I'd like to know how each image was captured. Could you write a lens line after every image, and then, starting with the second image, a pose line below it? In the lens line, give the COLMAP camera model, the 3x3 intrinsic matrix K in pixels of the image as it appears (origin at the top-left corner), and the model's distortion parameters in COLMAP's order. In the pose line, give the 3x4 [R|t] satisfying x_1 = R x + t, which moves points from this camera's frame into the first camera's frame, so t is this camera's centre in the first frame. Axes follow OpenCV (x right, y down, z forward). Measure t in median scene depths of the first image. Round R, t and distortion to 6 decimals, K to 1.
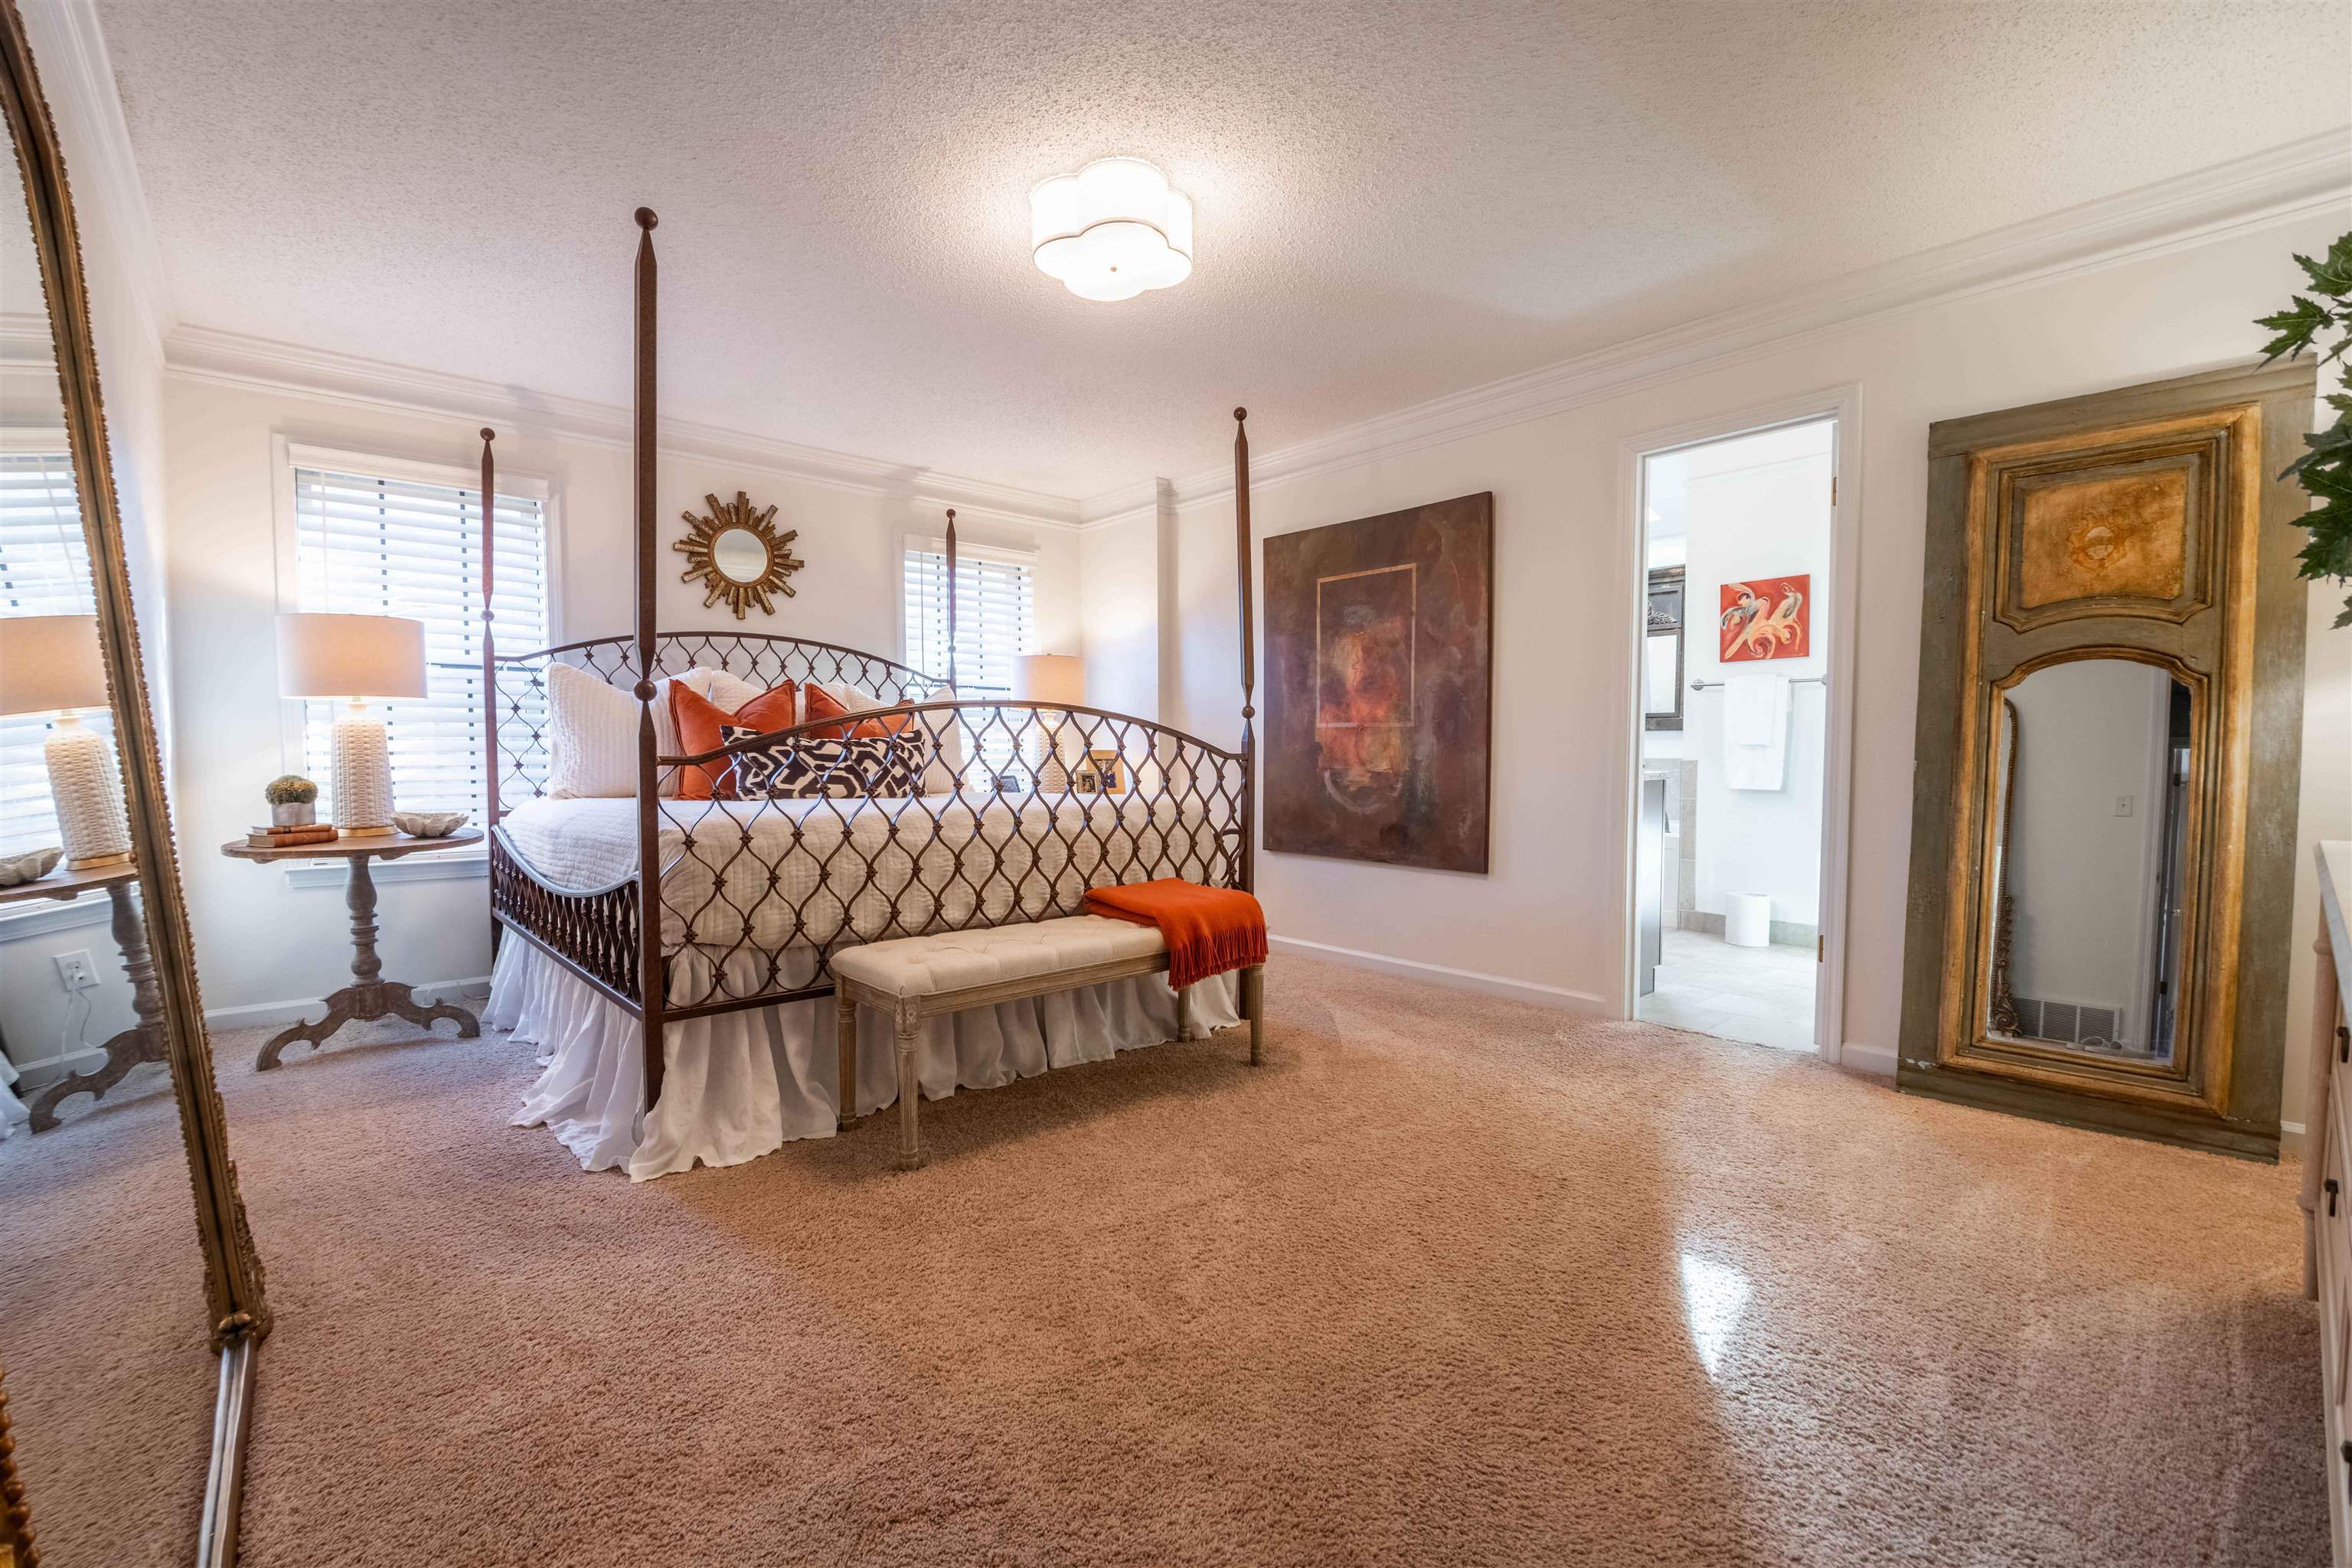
lens RADIAL K [[985.3, 0, 1169.5], [0, 985.3, 781.9], [0, 0, 1]] dist [-0.001869, -0.000381]
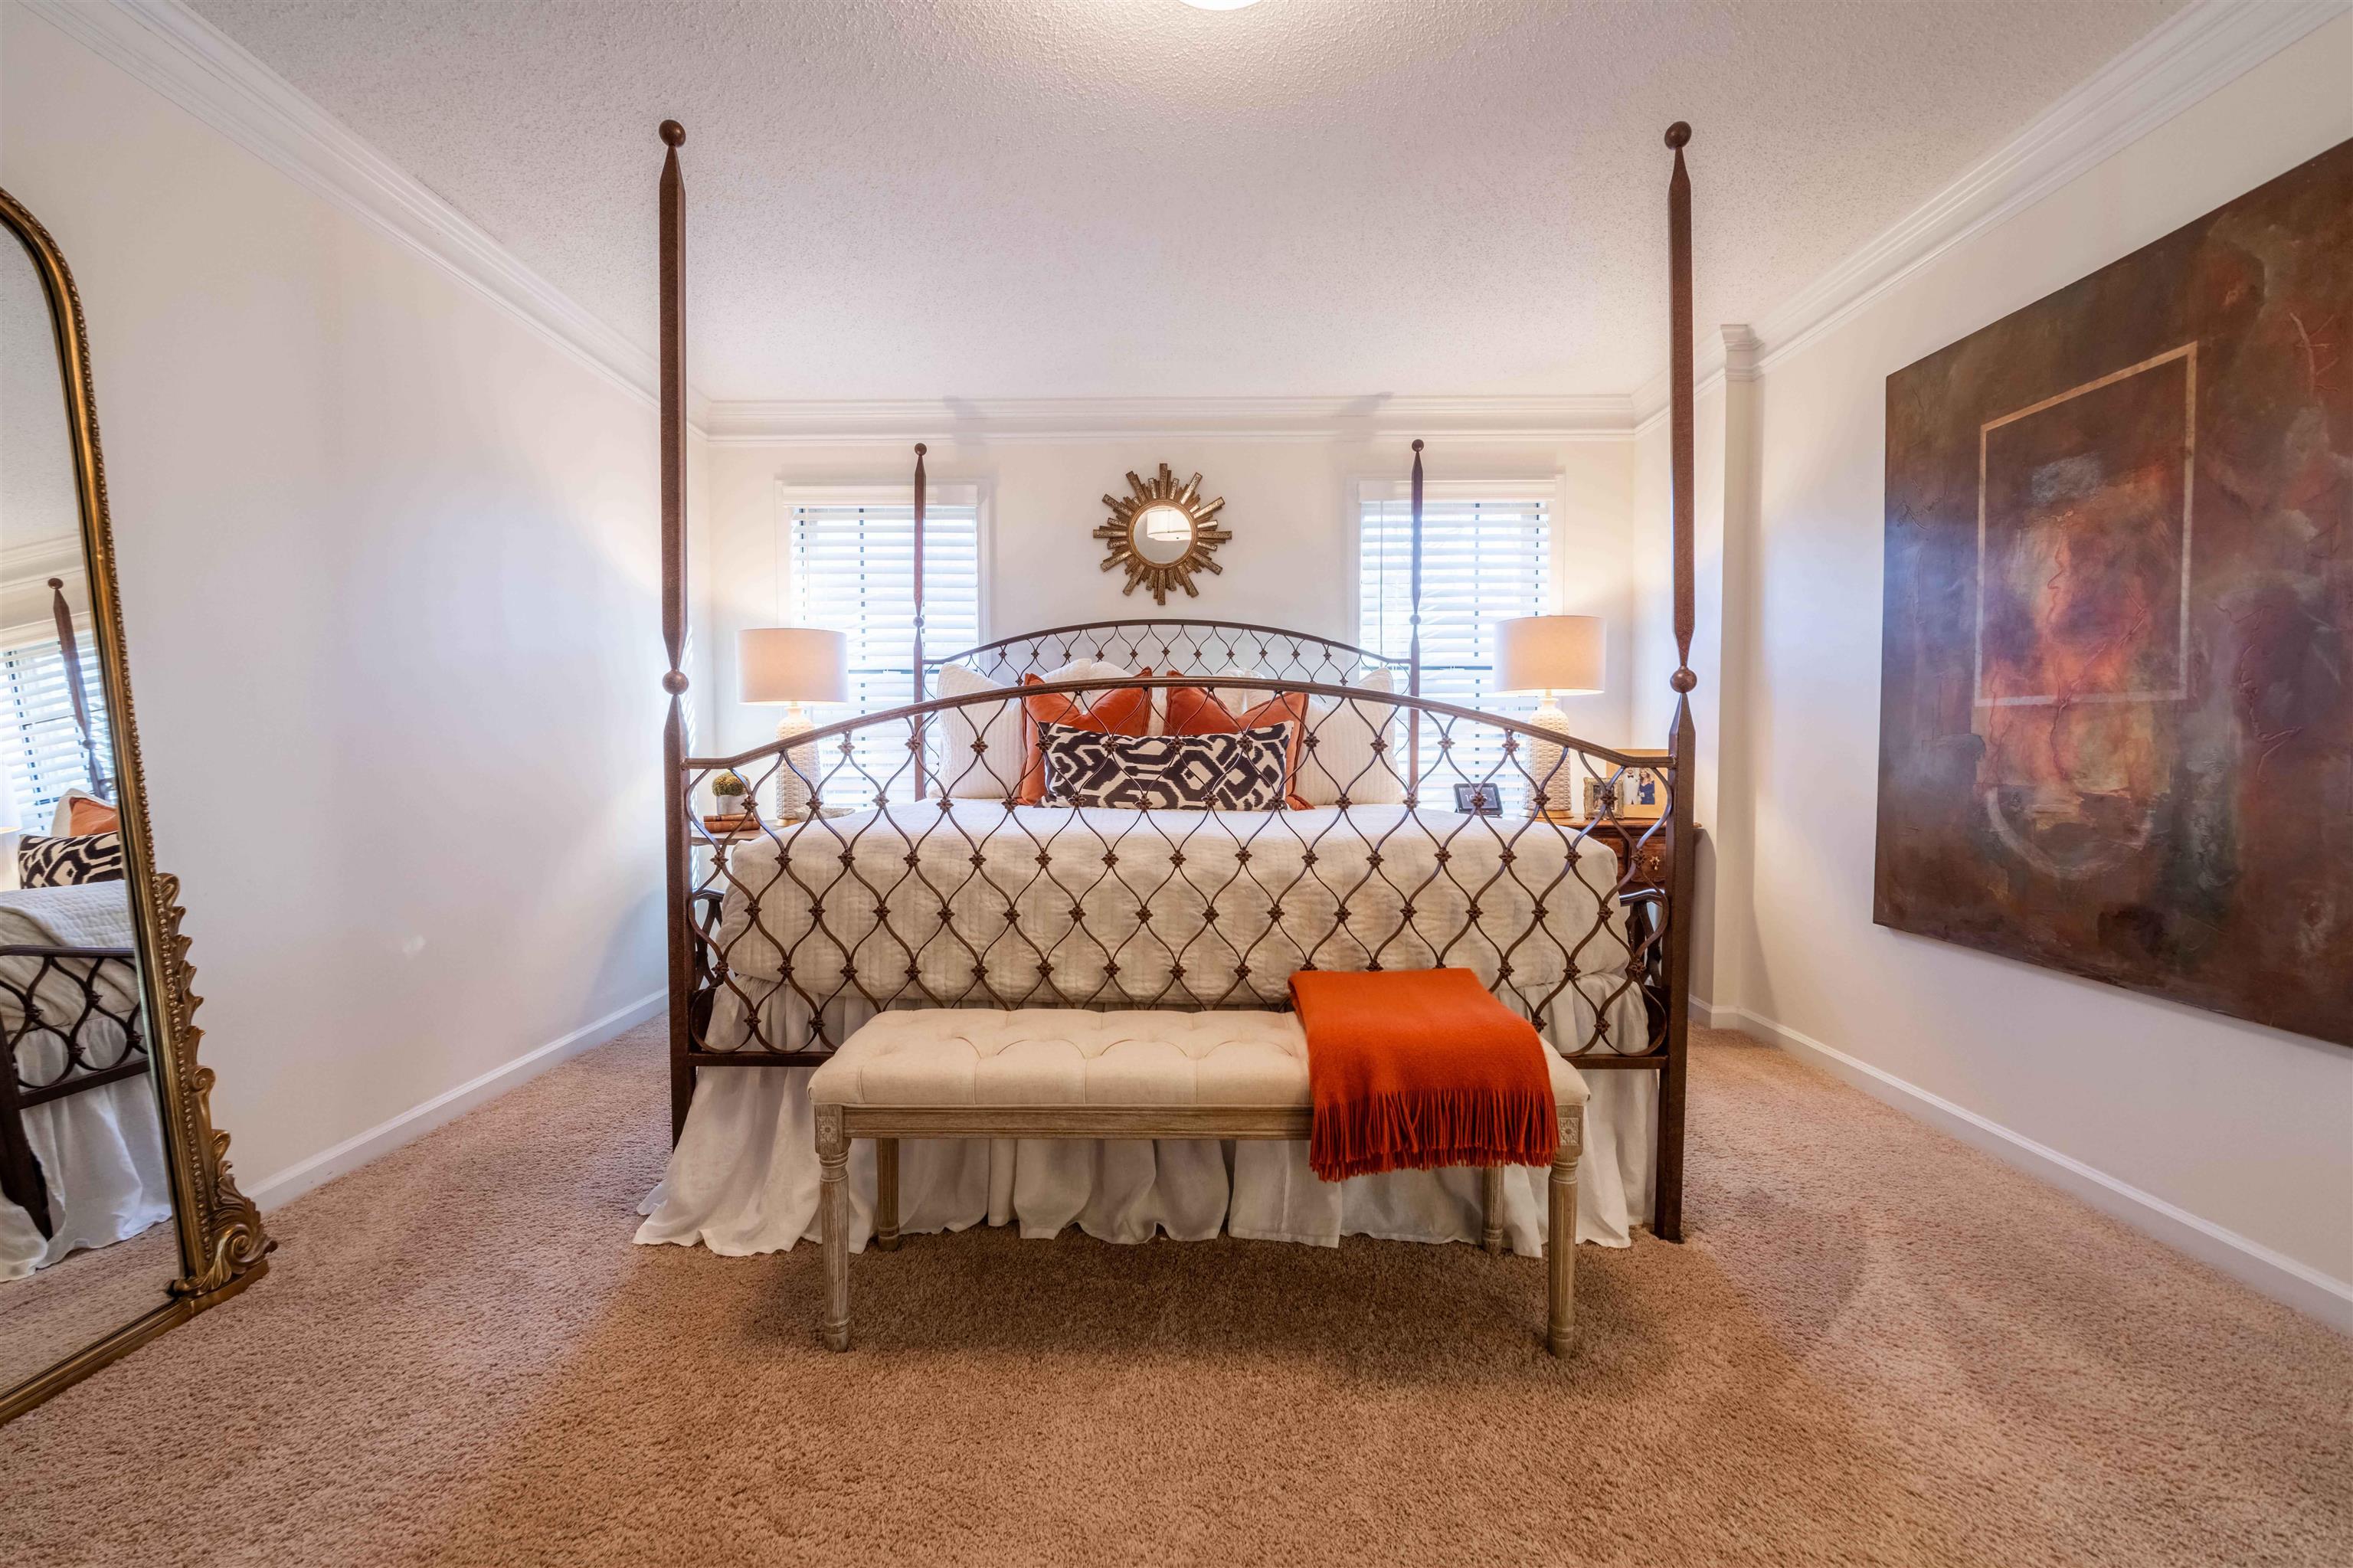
lens RADIAL K [[1004.9, 0, 1169.8], [0, 1004.9, 788.1], [0, 0, 1]] dist [0.000670, -0.009550]
pose [[0.743000, 0.026406, -0.668770, 0.210857], [-0.021293, 0.999648, 0.015815, -0.012285], [0.668952, 0.002489, 0.743301, 0.344739]]
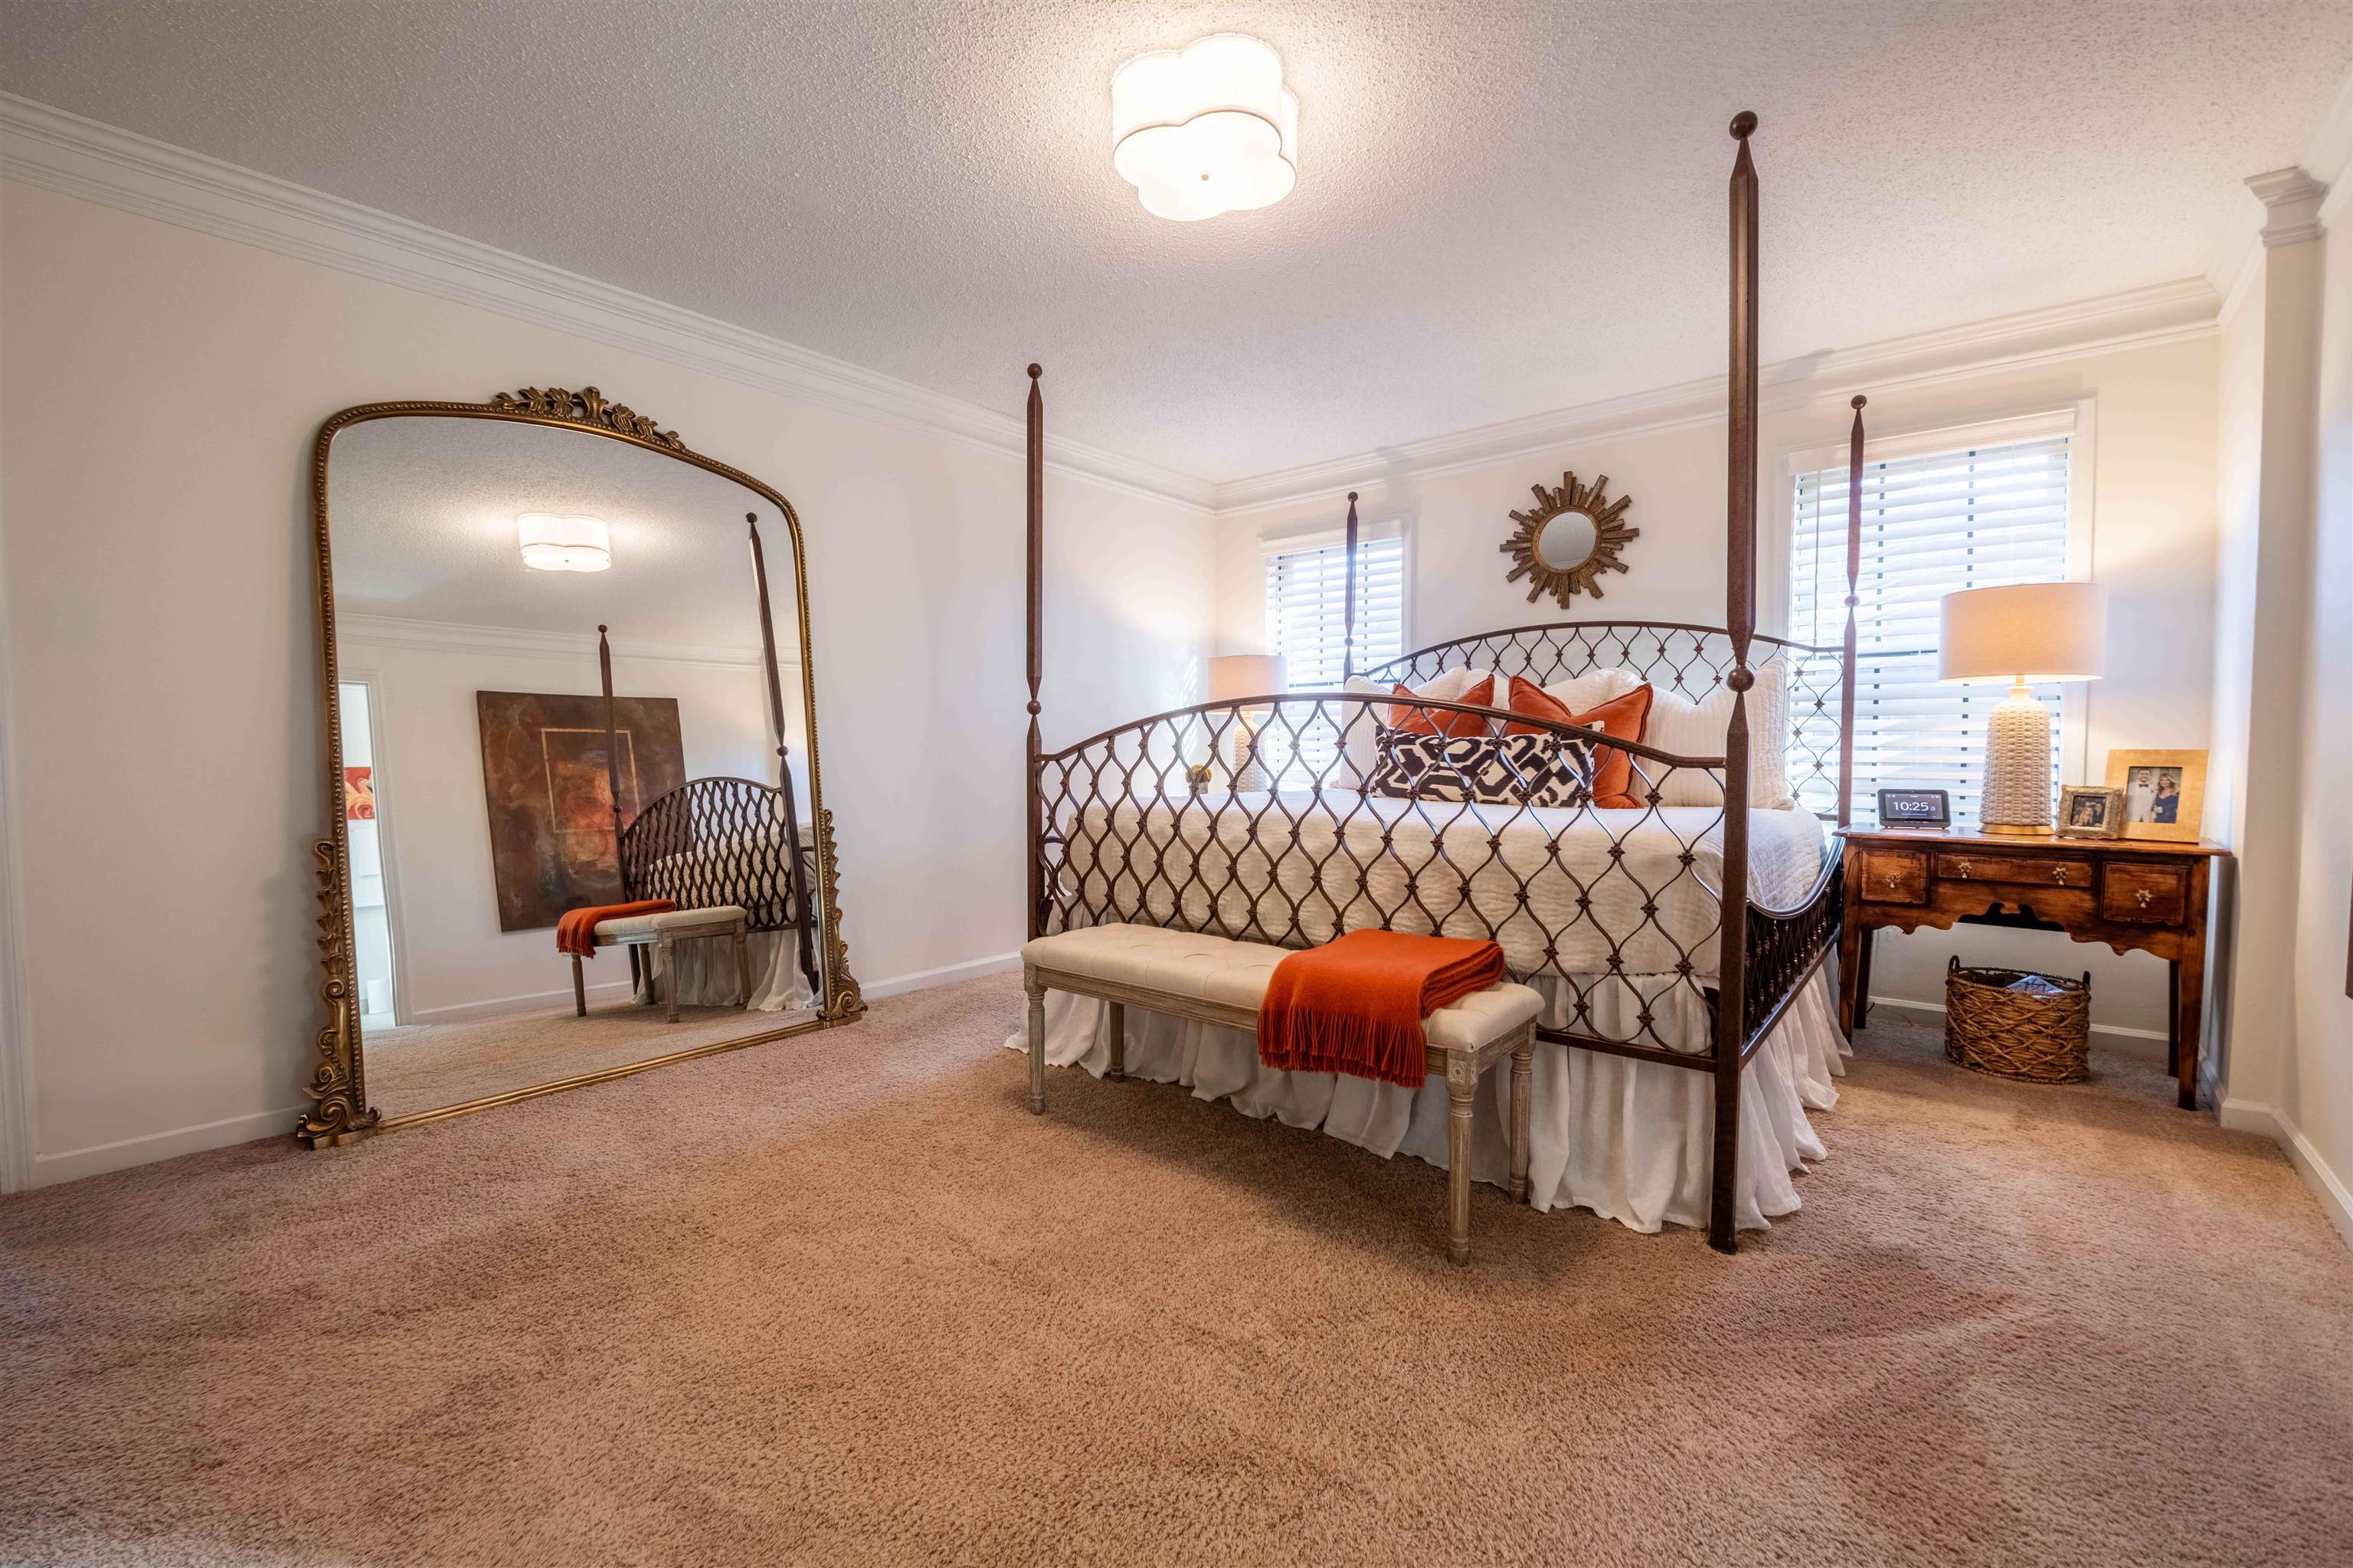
lens RADIAL K [[1004.9, 0, 1169.8], [0, 1004.9, 788.1], [0, 0, 1]] dist [0.000670, -0.009550]
pose [[0.144177, 0.040896, -0.988707, 0.502223], [-0.031494, 0.998829, 0.036722, -0.019713], [0.989051, 0.025844, 0.145296, 0.536600]]
